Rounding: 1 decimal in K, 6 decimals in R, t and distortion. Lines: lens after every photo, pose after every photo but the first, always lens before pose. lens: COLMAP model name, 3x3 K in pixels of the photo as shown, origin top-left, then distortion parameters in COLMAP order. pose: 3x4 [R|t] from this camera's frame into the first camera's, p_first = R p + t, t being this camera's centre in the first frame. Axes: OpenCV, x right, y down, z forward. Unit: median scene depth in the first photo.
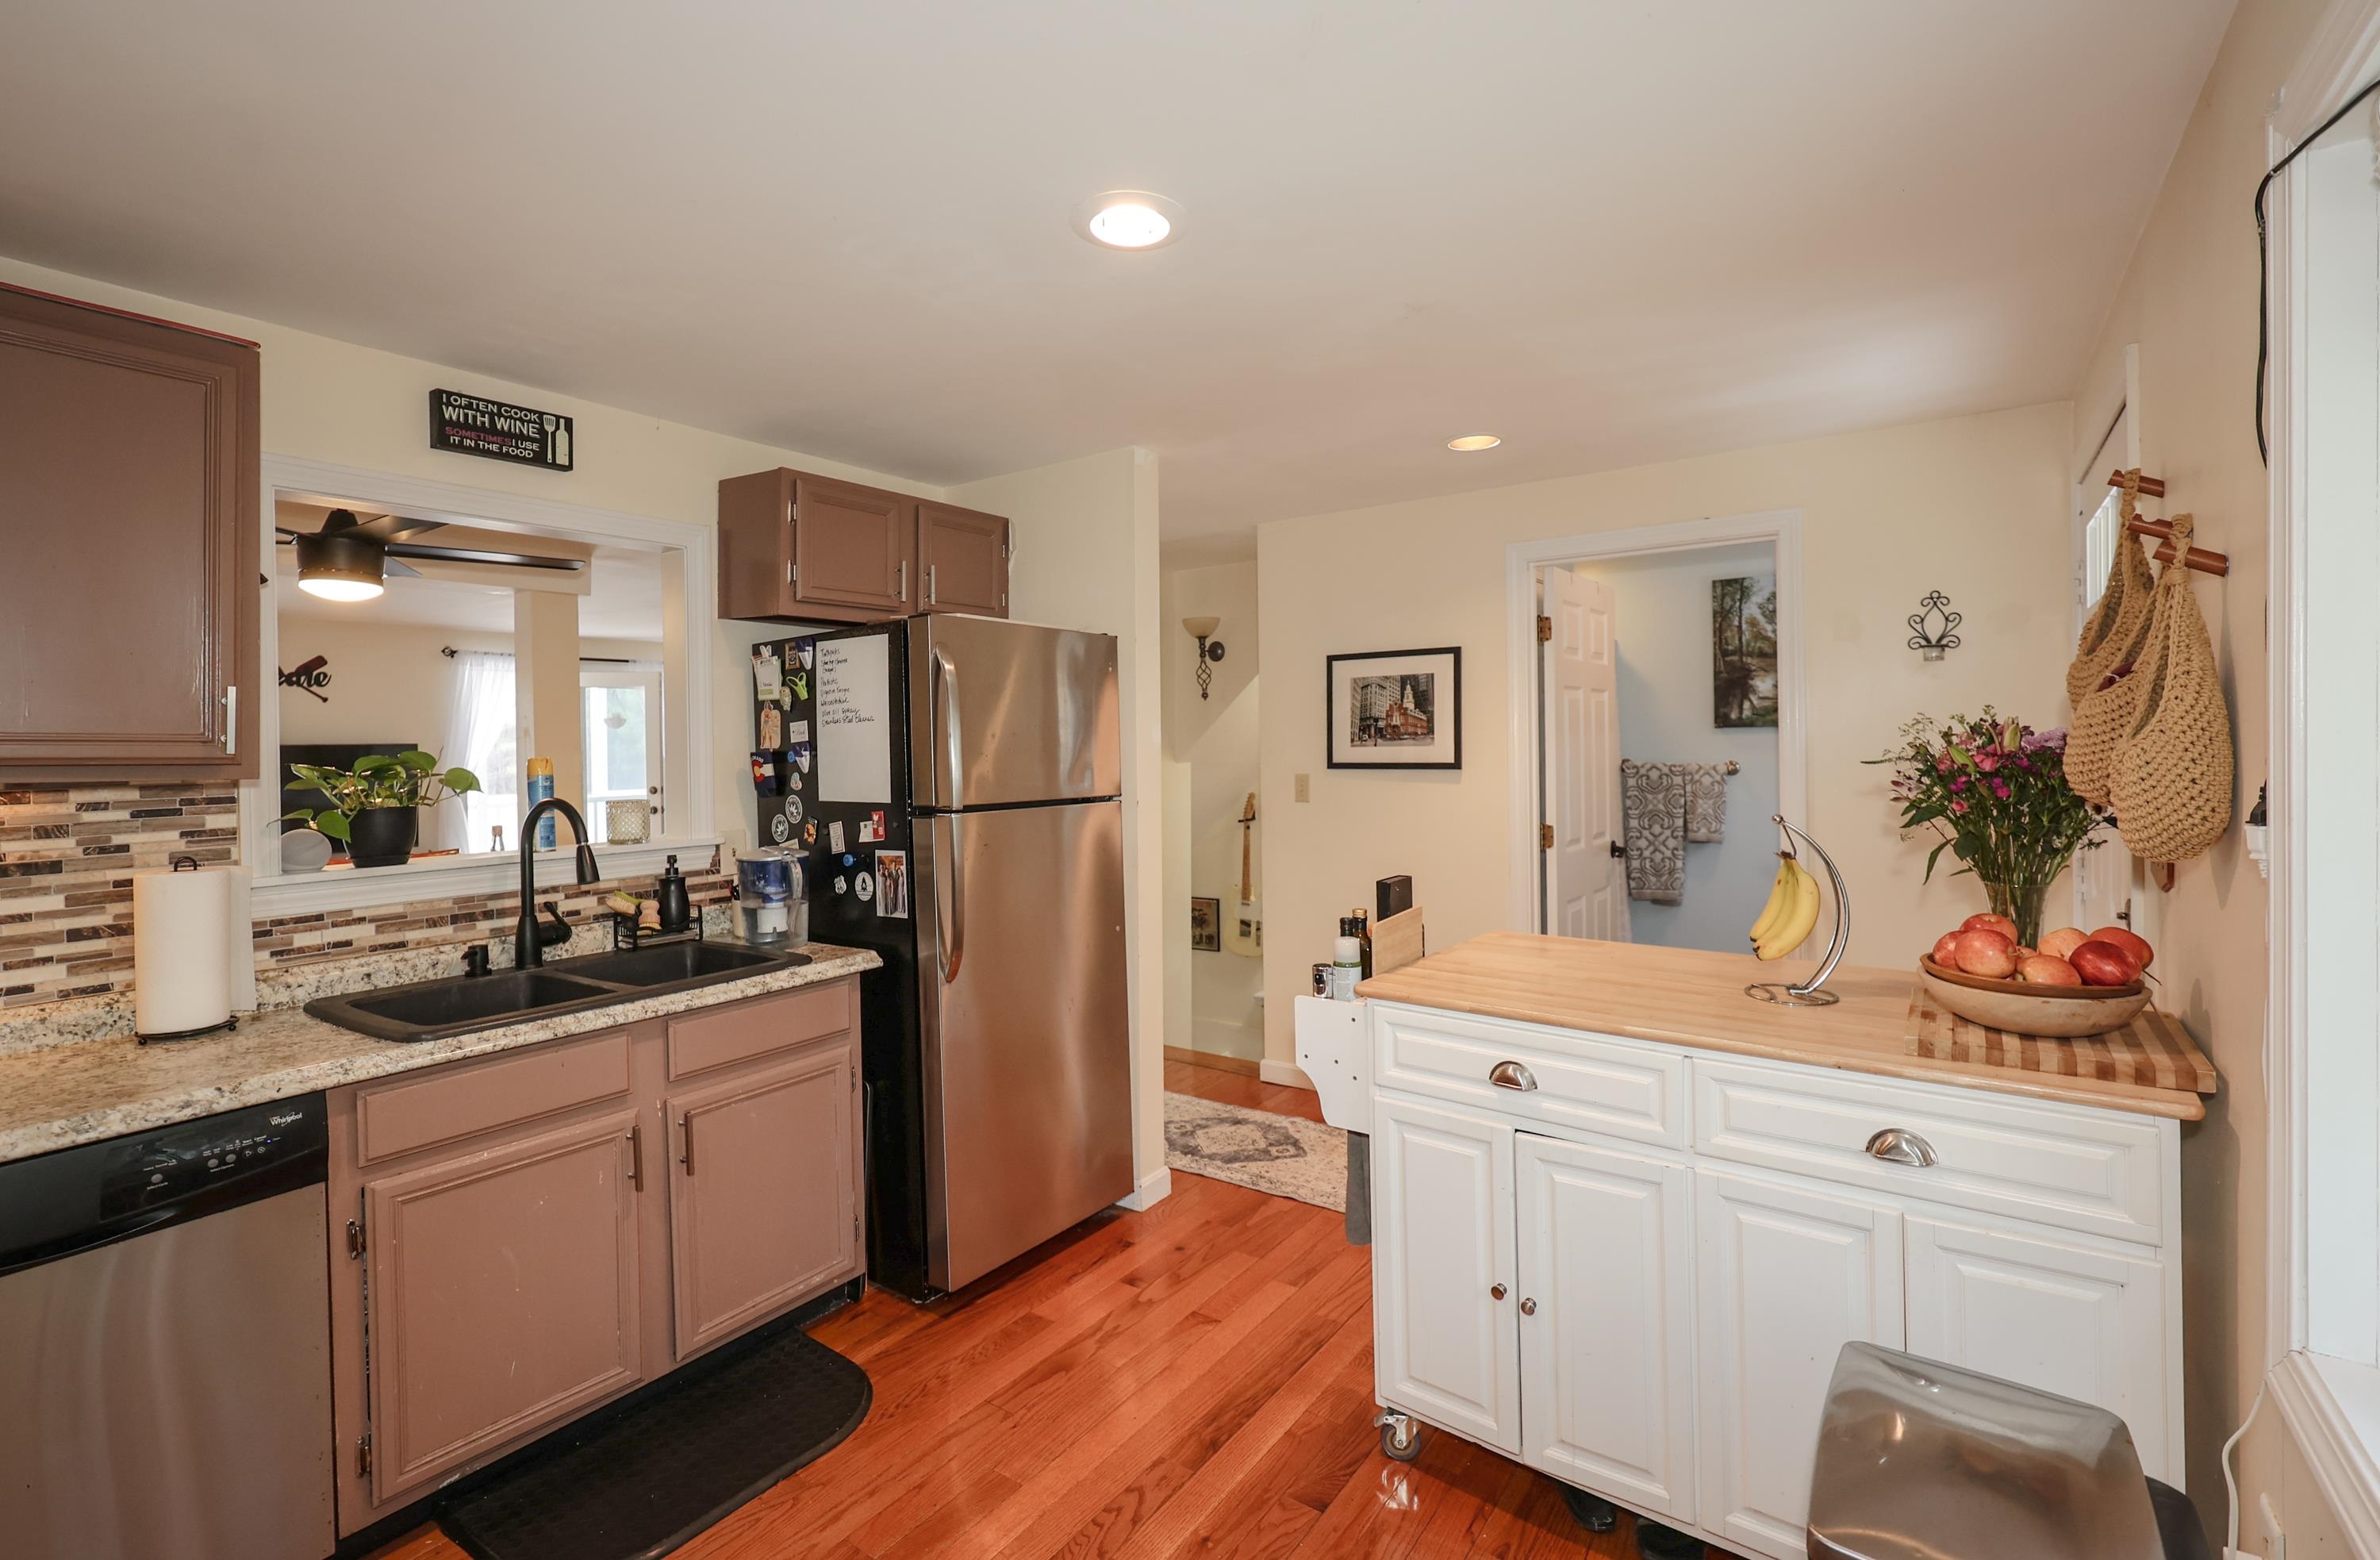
lens RADIAL K [[1019.1, 0, 1182.2], [0, 1019.1, 775.4], [0, 0, 1]] dist [-0.038200, -0.000265]
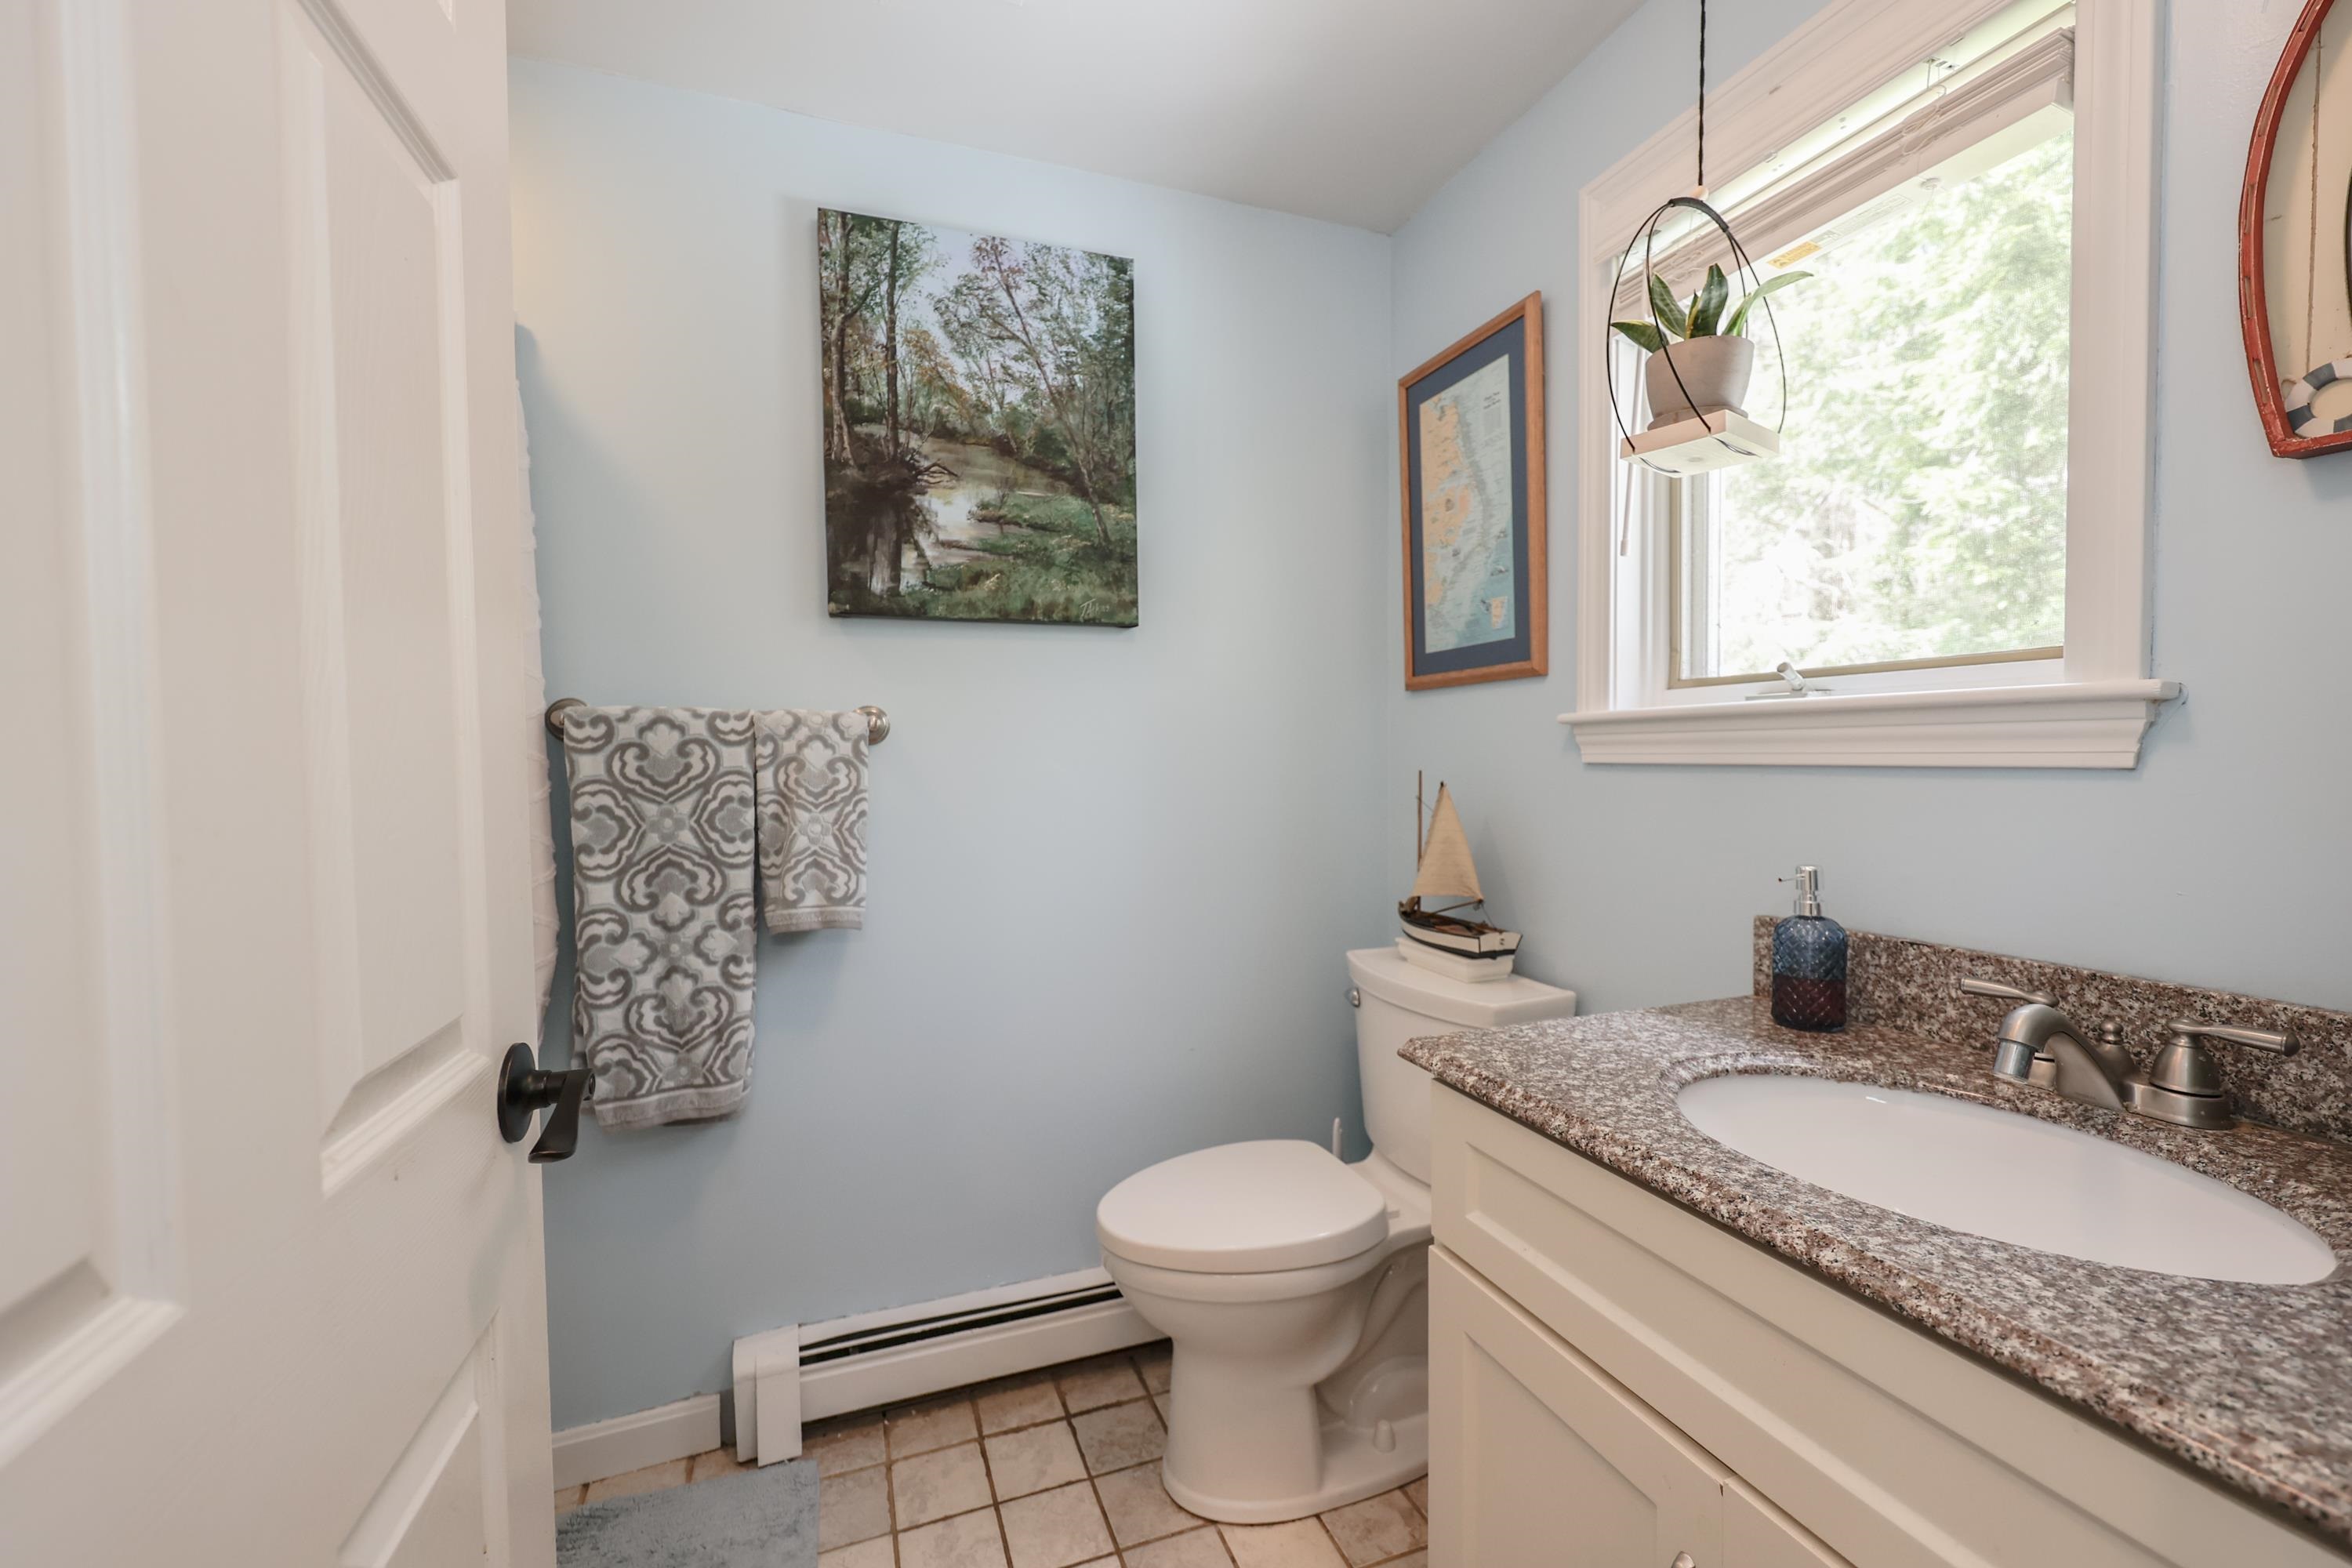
lens RADIAL K [[964.8, 0, 1173.0], [0, 964.8, 782.8], [0, 0, 1]] dist [0.001976, -0.000487]
pose [[0.557665, -0.015881, 0.829914, 0.306758], [0.023885, 0.999710, 0.003080, 0.015965], [-0.829722, 0.018105, 0.557882, 0.704485]]
